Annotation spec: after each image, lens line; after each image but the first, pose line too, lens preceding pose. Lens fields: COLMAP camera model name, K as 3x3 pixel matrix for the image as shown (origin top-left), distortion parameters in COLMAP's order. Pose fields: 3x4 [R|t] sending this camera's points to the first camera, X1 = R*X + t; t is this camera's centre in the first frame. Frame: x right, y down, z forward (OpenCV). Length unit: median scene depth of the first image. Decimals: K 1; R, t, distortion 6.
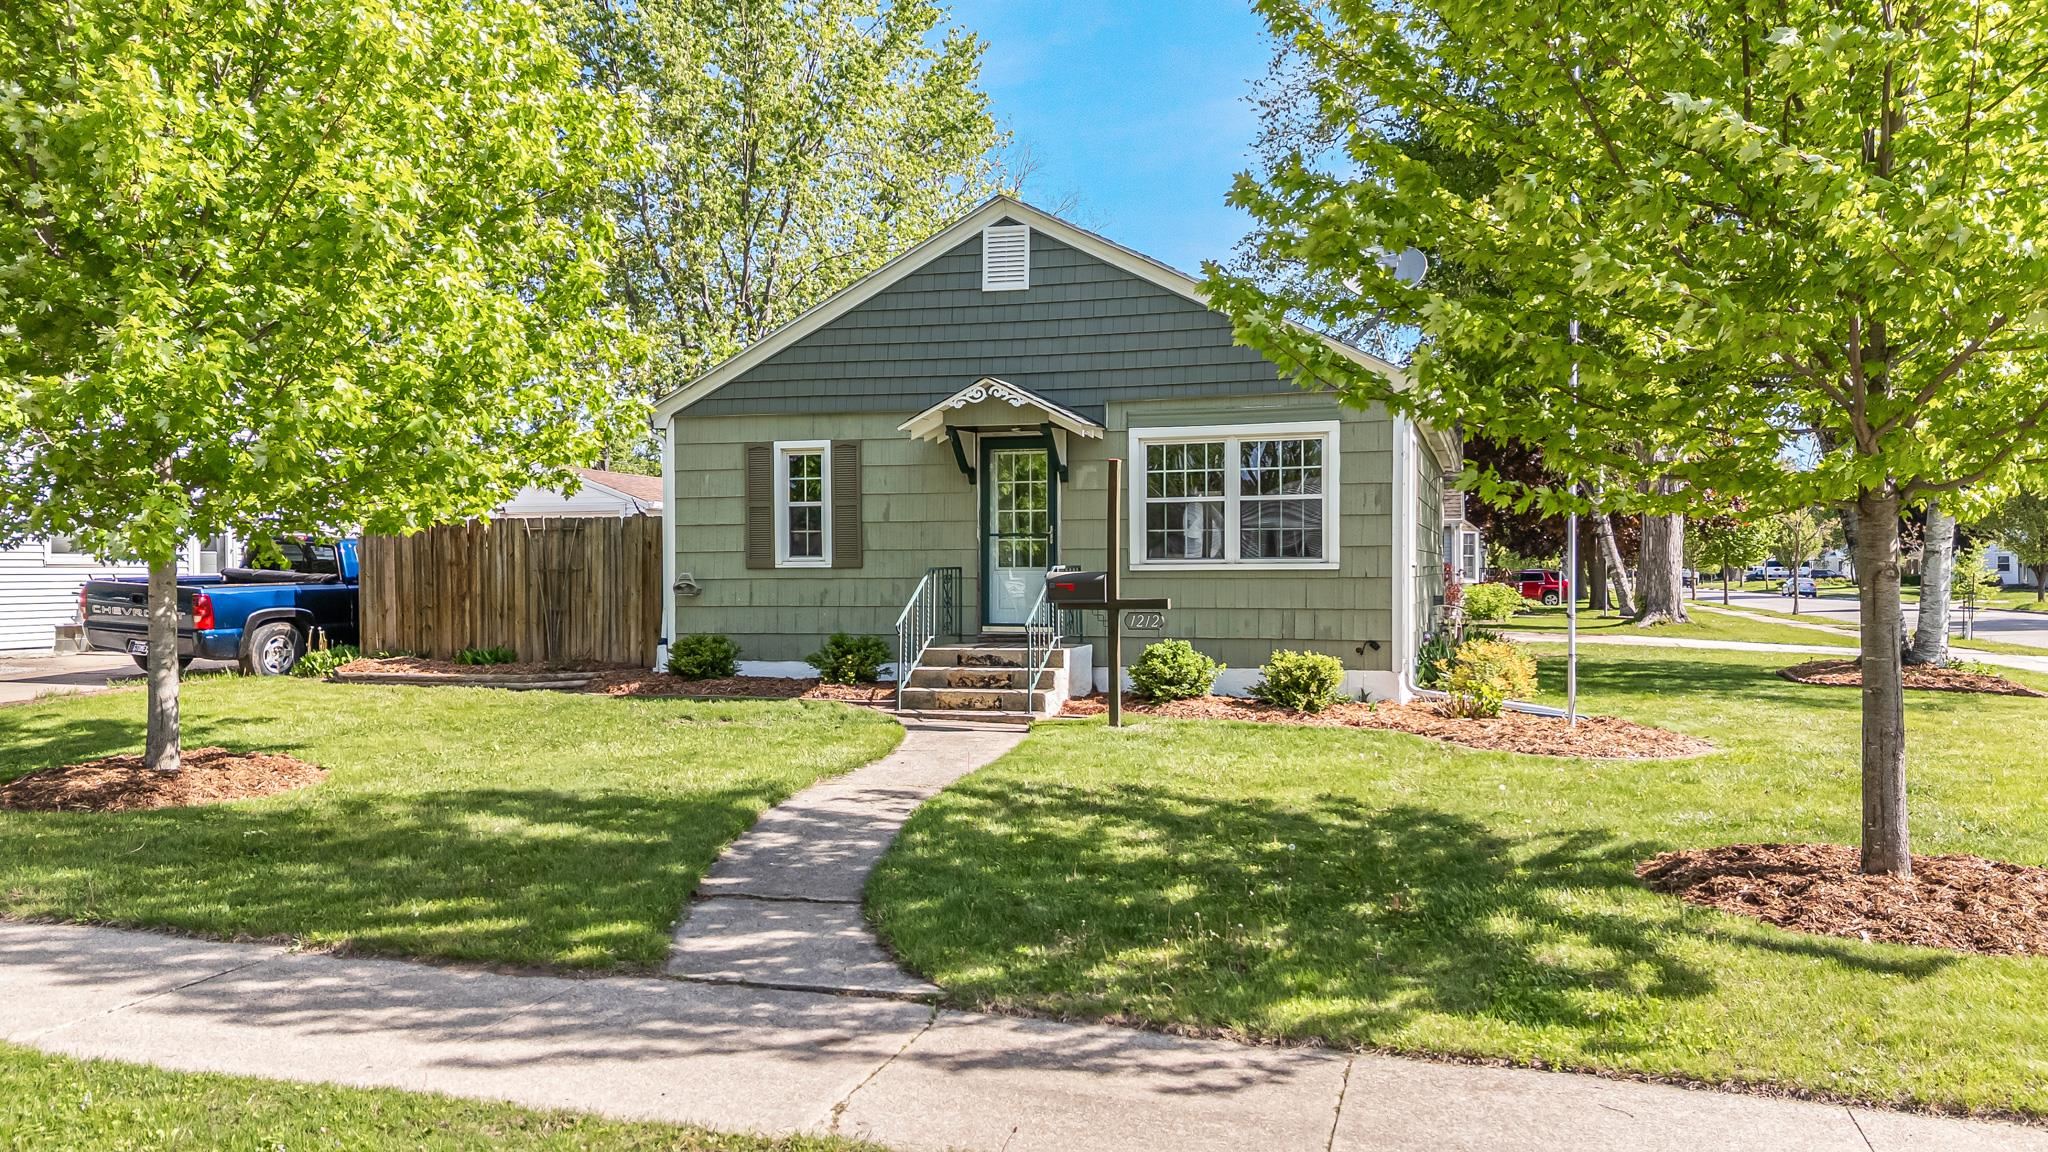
lens RADIAL K [[1506.7, 0, 1009.7], [0, 1506.7, 581.1], [0, 0, 1]] dist [0.033237, -0.008630]
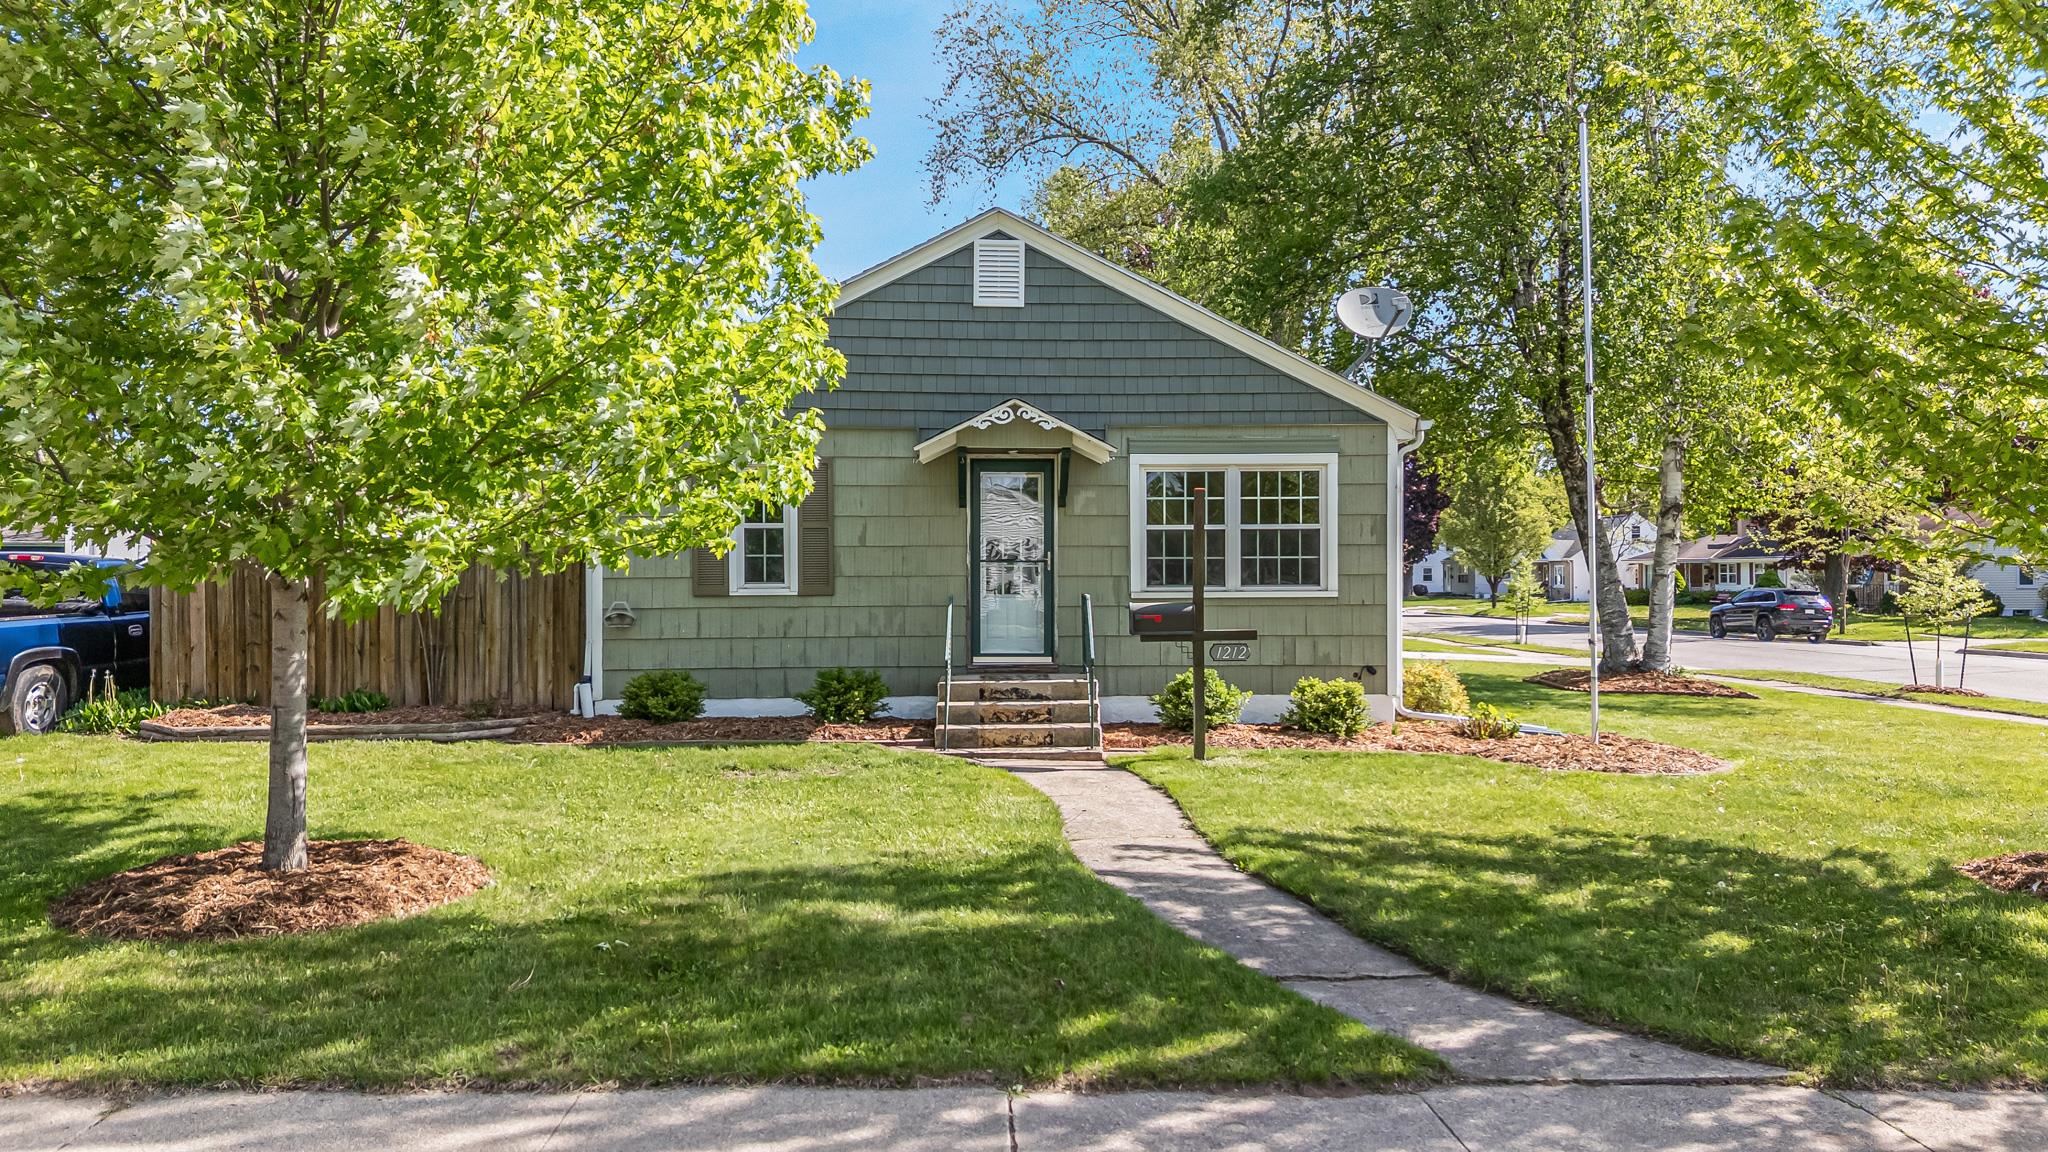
lens RADIAL K [[1506.7, 0, 1010.7], [0, 1506.7, 569.6], [0, 0, 1]] dist [0.033237, -0.008630]
pose [[0.941532, 0.002085, 0.336918, -0.320342], [0.002184, 0.999922, -0.012293, -0.013560], [-0.336918, 0.012310, 0.941454, 0.096077]]
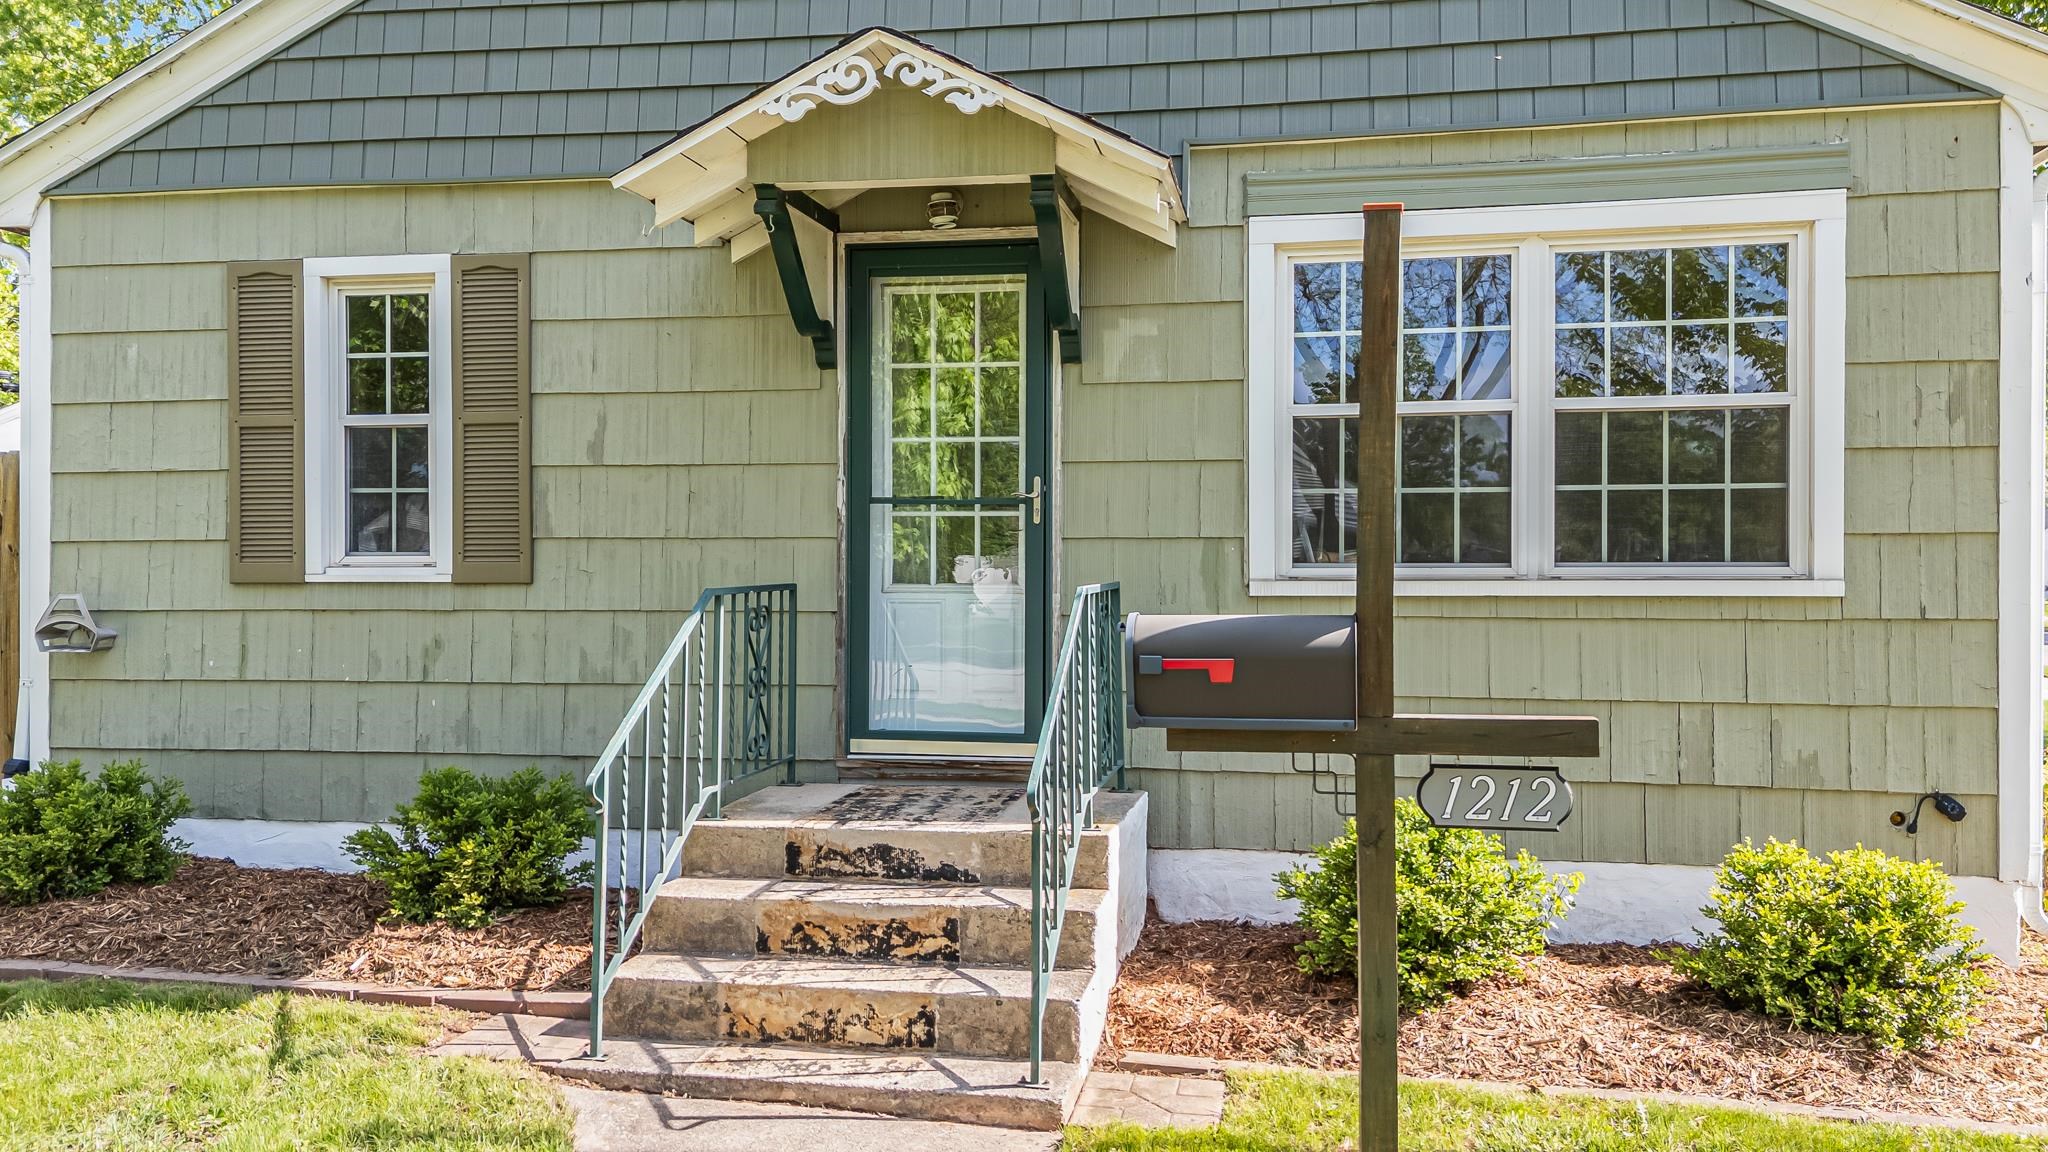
lens RADIAL K [[1506.7, 0, 1030.0], [0, 1506.7, 562.4], [0, 0, 1]] dist [0.033237, -0.008630]
pose [[0.989978, 0.004661, 0.141145, -0.027439], [-0.003132, 0.999934, -0.011052, -0.010779], [-0.141187, 0.010499, 0.989927, 0.622837]]
